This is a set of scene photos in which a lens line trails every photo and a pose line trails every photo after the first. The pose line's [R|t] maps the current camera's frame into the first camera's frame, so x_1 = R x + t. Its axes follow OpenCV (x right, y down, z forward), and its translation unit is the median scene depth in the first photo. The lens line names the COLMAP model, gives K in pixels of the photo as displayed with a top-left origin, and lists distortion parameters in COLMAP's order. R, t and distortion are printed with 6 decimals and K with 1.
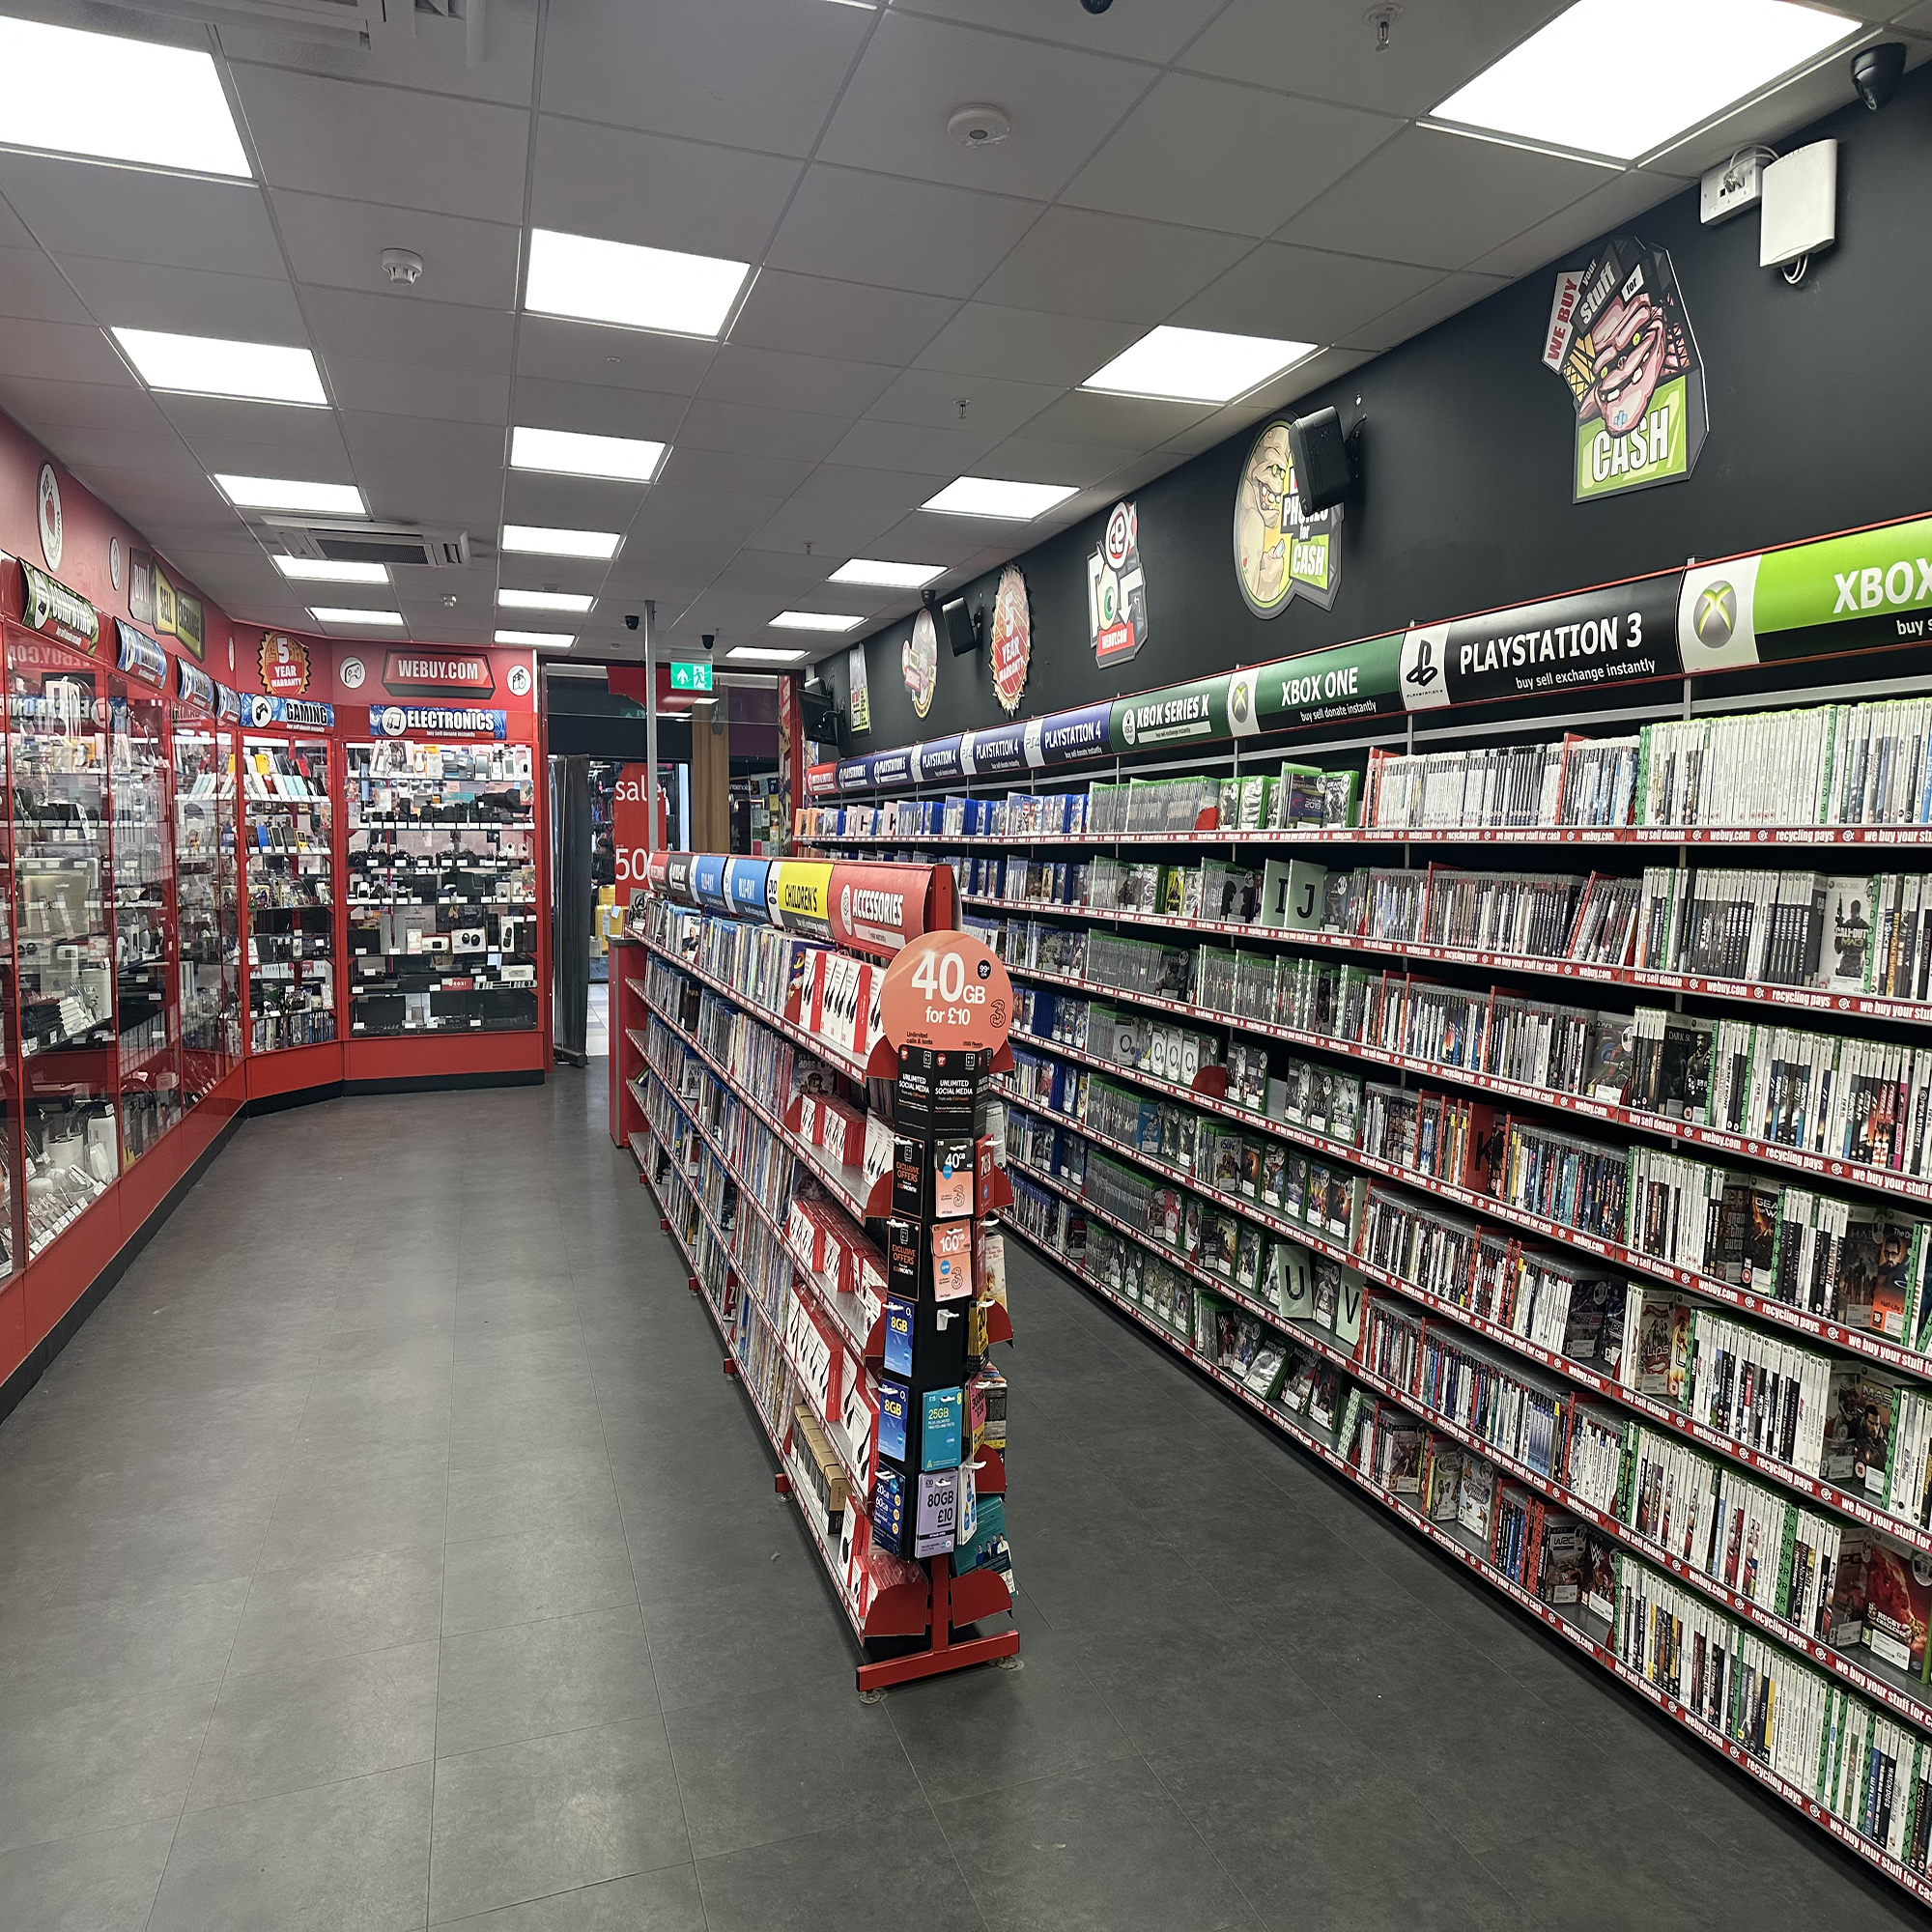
lens RADIAL K [[1341.7, 0, 965.2], [0, 1341.7, 962.4], [0, 0, 1]] dist [0.012418, -0.036542]
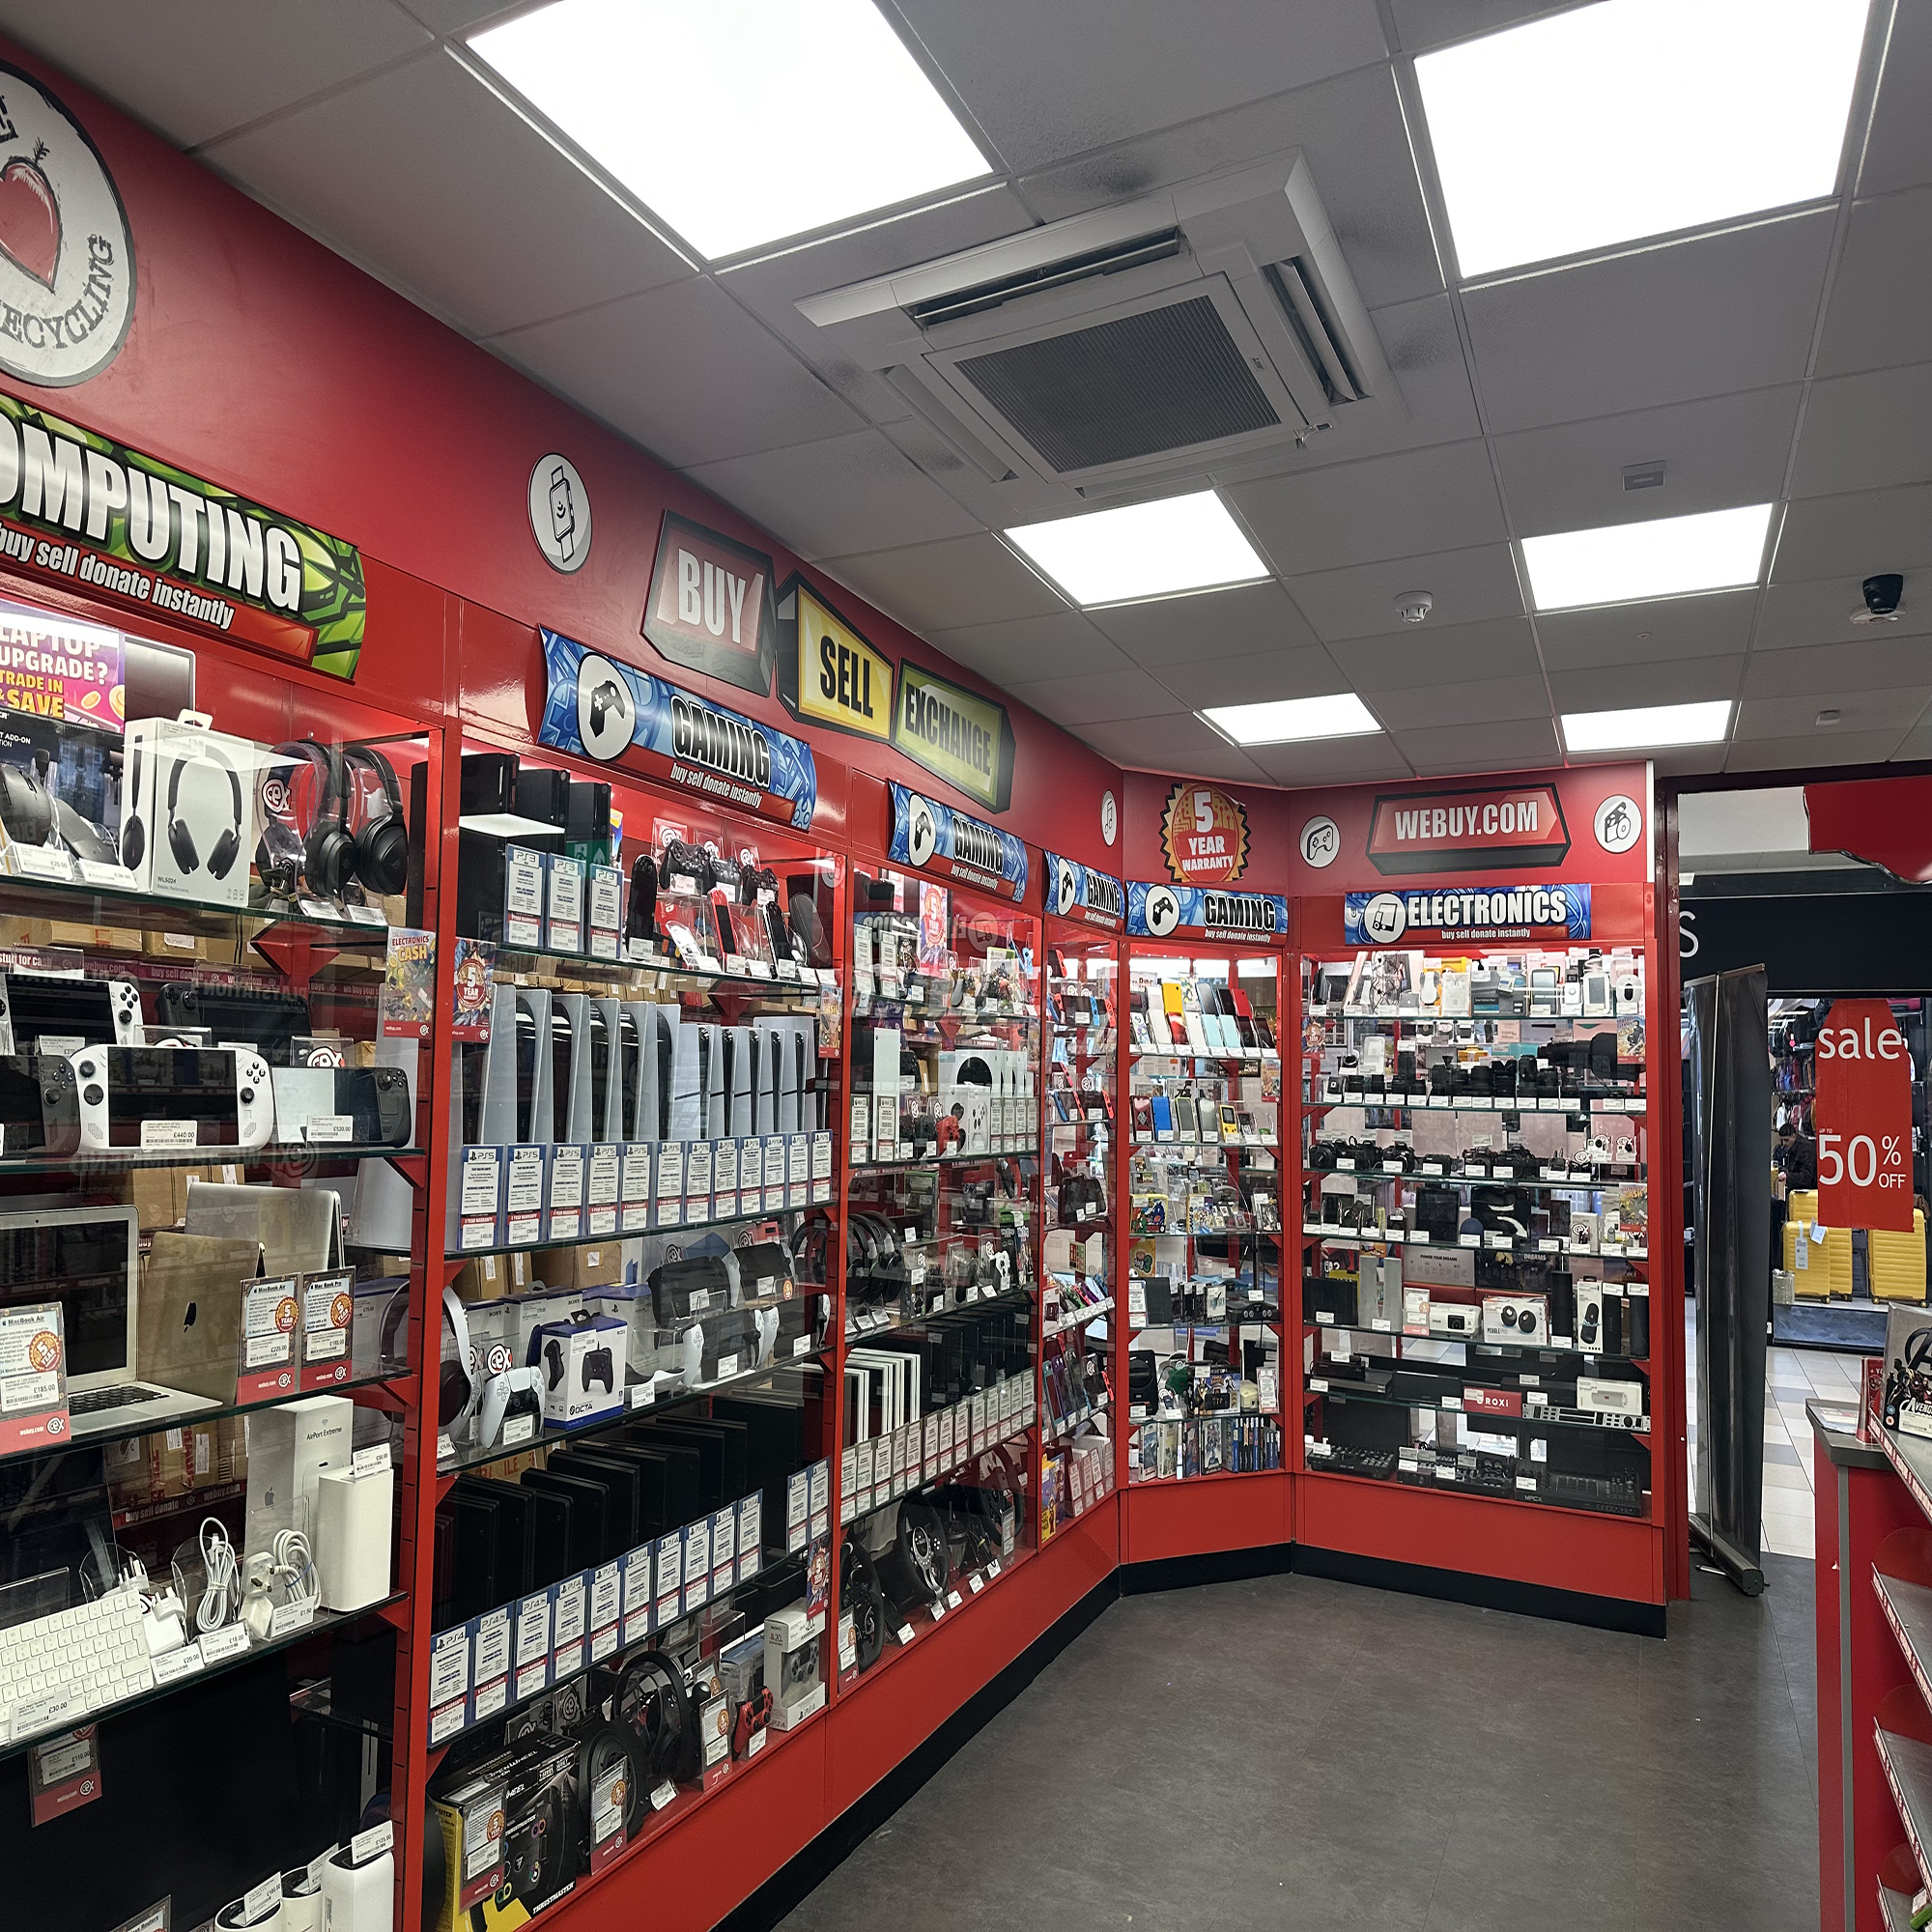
lens RADIAL K [[1341.7, 0, 959.0], [0, 1341.7, 975.8], [0, 0, 1]] dist [0.012418, -0.036542]
pose [[0.684152, -0.050188, -0.727610, -0.142763], [-0.085334, 0.985269, -0.148197, -0.058348], [0.724330, 0.163479, 0.669792, 0.518549]]
